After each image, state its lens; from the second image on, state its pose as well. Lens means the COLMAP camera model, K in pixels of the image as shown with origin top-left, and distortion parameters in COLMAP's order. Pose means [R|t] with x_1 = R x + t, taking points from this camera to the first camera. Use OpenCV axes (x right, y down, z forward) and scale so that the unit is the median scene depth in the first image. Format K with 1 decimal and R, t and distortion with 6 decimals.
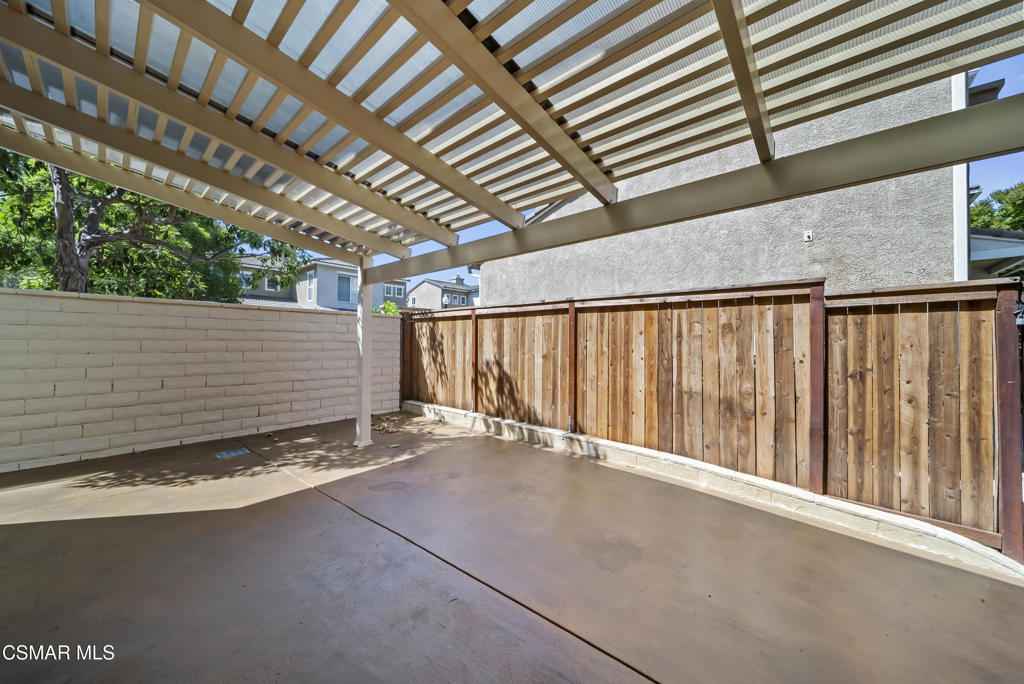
lens RADIAL K [[363.1, 0, 510.4], [0, 363.1, 335.4], [0, 0, 1]] dist [-0.002573, -0.000733]
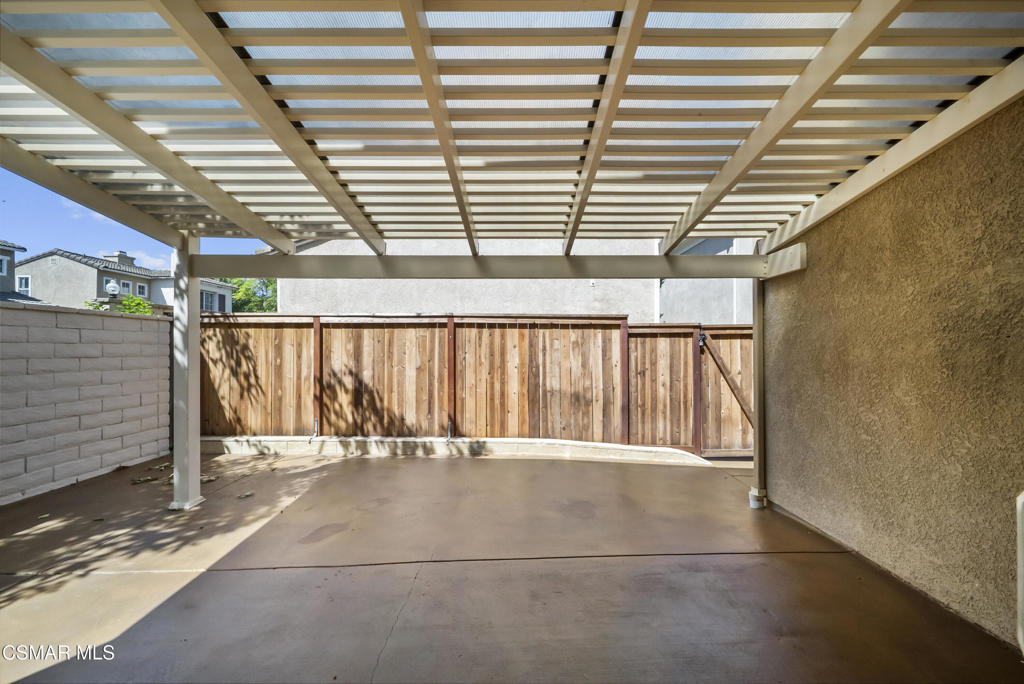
lens RADIAL K [[363.1, 0, 505.3], [0, 363.1, 348.0], [0, 0, 1]] dist [-0.002573, -0.000733]
pose [[0.755173, -0.006047, 0.655497, -0.483496], [-0.008171, 0.999793, 0.018637, -0.025221], [-0.655474, -0.019430, 0.754968, 0.083296]]
